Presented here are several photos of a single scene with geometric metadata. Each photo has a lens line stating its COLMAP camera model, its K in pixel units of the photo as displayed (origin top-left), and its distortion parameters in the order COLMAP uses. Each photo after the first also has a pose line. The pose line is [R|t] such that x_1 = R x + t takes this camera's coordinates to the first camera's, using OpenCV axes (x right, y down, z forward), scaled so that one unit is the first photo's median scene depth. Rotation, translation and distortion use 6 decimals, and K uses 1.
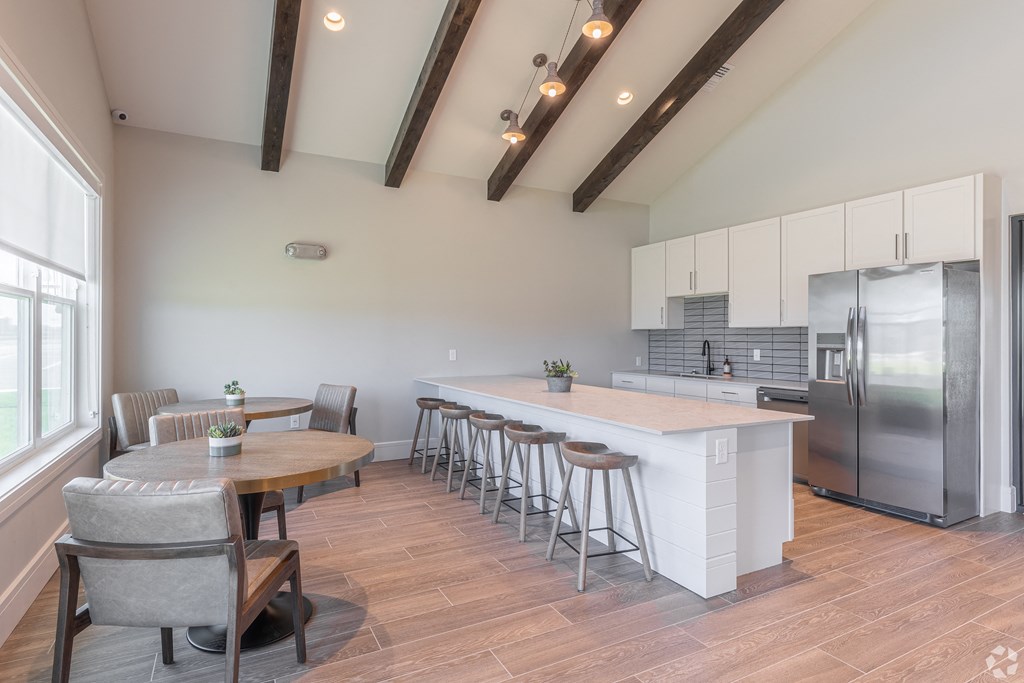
lens RADIAL K [[541.2, 0, 510.1], [0, 541.2, 324.6], [0, 0, 1]] dist [-0.003467, -0.000361]
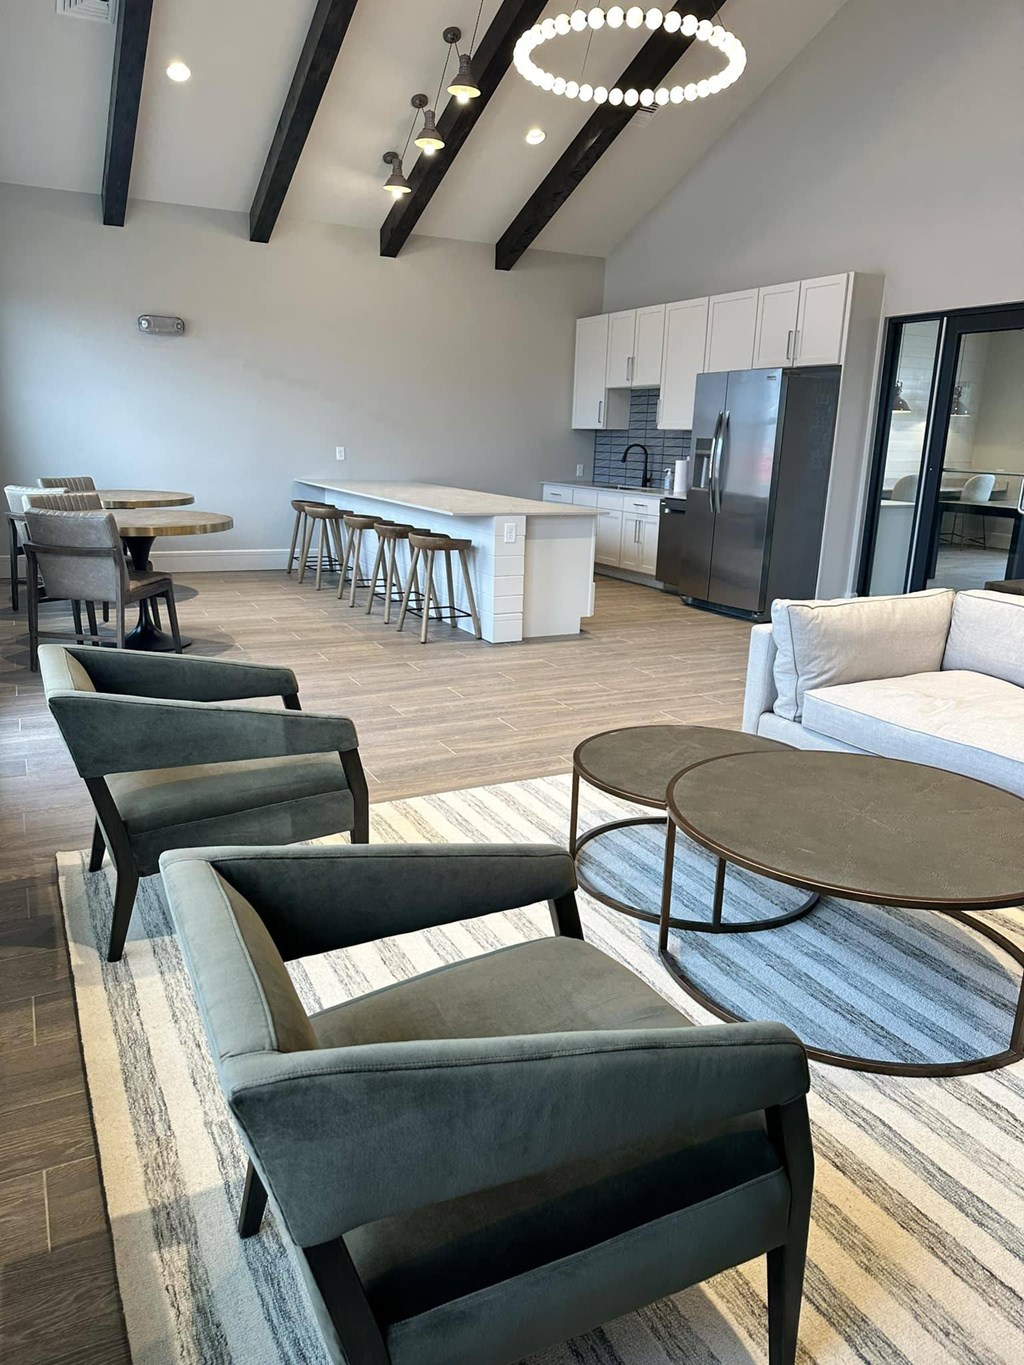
lens RADIAL K [[966.4, 0, 512.0], [0, 966.4, 682.5], [0, 0, 1]] dist [0.055773, -0.123551]
pose [[0.999486, 0.028813, -0.014049, 0.215052], [-0.023957, 0.962604, 0.269850, -0.019094], [0.021299, -0.269375, 0.962800, -0.621532]]
